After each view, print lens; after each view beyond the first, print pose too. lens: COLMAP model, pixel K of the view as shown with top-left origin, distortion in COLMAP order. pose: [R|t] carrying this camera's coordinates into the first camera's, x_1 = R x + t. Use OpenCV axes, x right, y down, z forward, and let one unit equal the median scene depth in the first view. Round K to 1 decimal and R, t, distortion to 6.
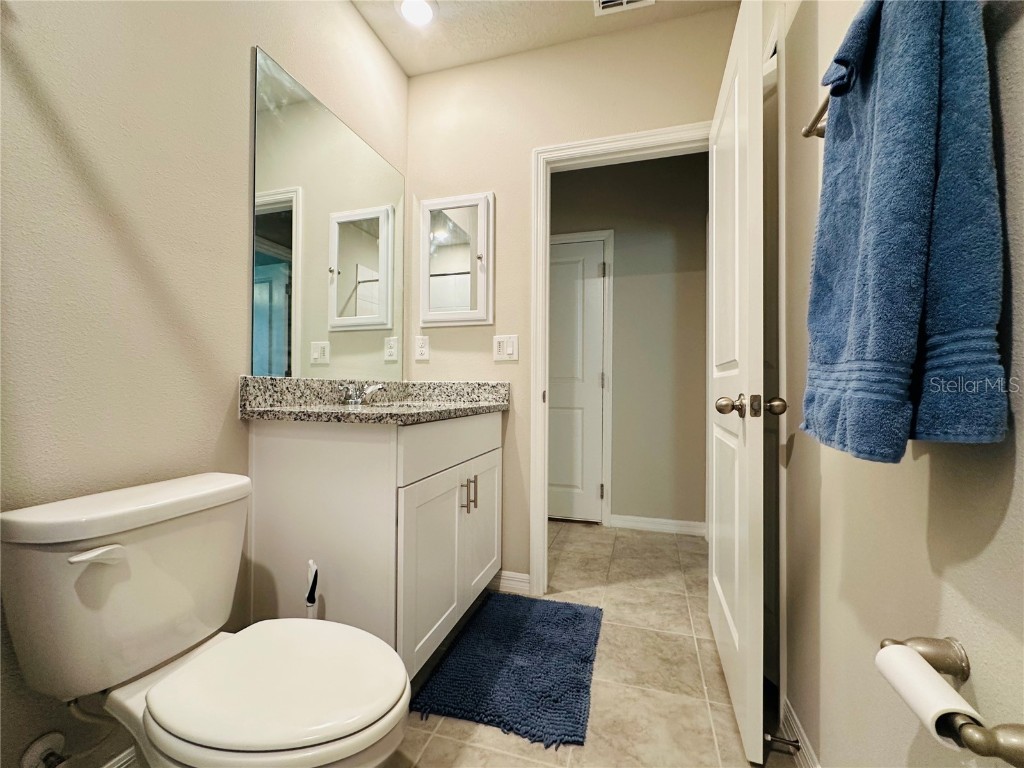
lens RADIAL K [[410.0, 0, 513.3], [0, 410.0, 383.1], [0, 0, 1]] dist [-0.002272, 0.000209]
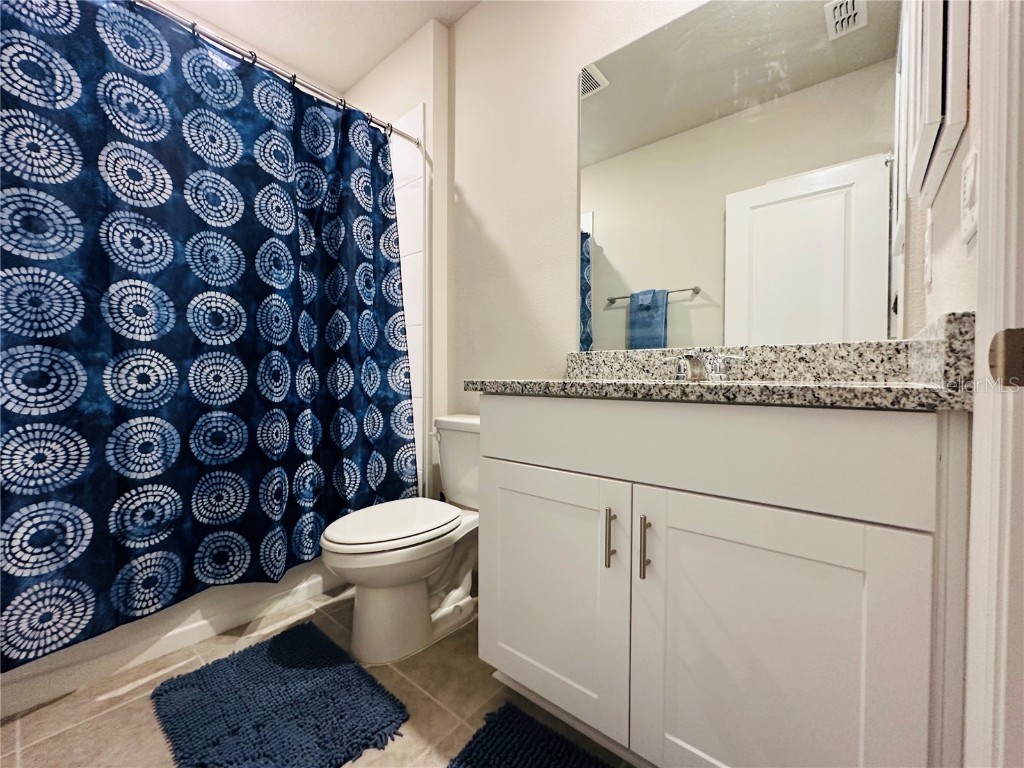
lens RADIAL K [[410.0, 0, 513.3], [0, 410.0, 383.1], [0, 0, 1]] dist [-0.002272, 0.000209]
pose [[-0.378763, 0.009982, -0.925440, 0.478754], [0.008456, 0.999937, 0.007324, 0.055937], [0.925455, -0.005051, -0.378823, 1.131759]]
